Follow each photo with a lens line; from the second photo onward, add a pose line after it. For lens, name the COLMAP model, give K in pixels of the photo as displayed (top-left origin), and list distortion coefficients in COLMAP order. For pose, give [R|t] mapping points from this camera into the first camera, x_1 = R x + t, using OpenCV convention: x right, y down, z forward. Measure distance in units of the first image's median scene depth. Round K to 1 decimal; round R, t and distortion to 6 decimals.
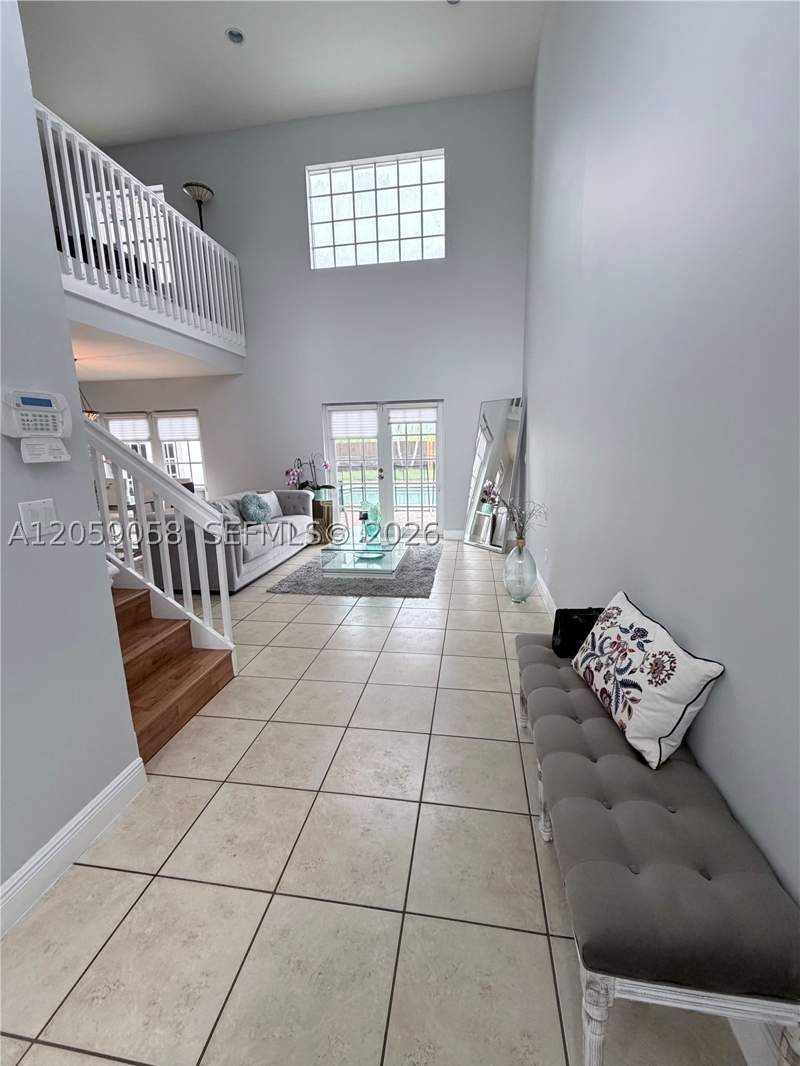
lens RADIAL K [[429.4, 0, 401.2], [0, 429.4, 530.5], [0, 0, 1]] dist [-0.003228, -0.000364]
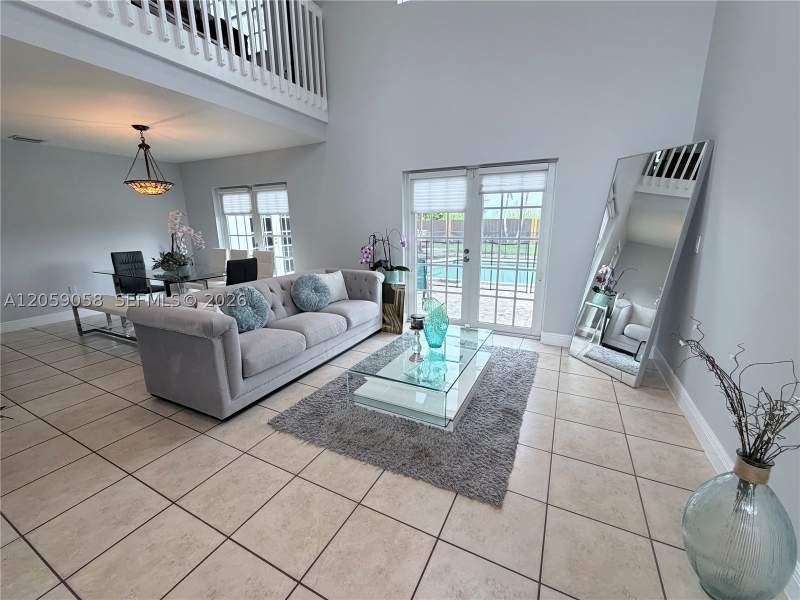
lens RADIAL K [[322.3, 0, 405.3], [0, 322.3, 298.9], [0, 0, 1]] dist [-0.003228, -0.000364]
pose [[0.952644, 0.082308, -0.292735, 0.030059], [-0.071453, 0.996307, 0.047601, -0.071815], [0.295572, -0.024430, 0.955008, 0.382706]]
